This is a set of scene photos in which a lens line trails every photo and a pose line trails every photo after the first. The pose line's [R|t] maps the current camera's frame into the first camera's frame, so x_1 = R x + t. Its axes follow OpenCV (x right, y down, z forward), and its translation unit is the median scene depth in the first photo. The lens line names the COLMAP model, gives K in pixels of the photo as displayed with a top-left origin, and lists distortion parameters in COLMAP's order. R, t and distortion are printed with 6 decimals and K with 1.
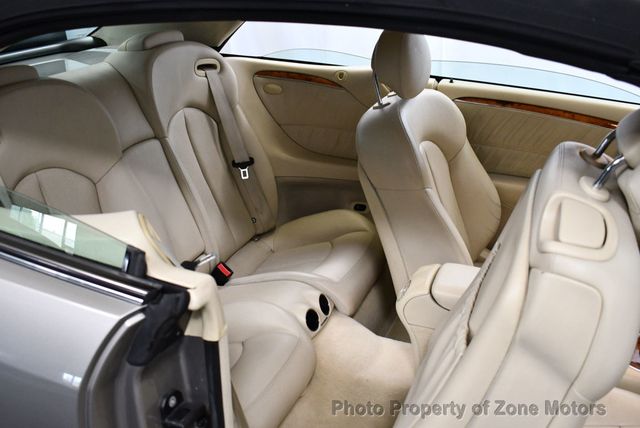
lens RADIAL K [[647.9, 0, 318.7], [0, 647.9, 212.1], [0, 0, 1]] dist [-0.087257, 0.000000]
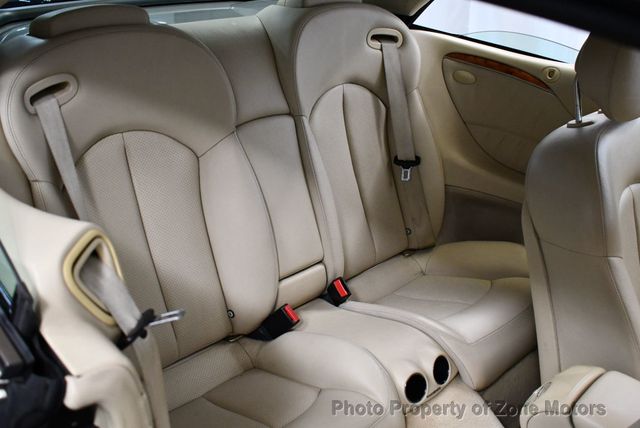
lens RADIAL K [[647.9, 0, 321.4], [0, 647.9, 216.3], [0, 0, 1]] dist [-0.087257, 0.000000]
pose [[0.912787, 0.218065, -0.345351, 0.086874], [-0.202092, 0.975921, 0.082083, -0.056783], [0.354935, -0.005132, 0.934877, 0.210407]]
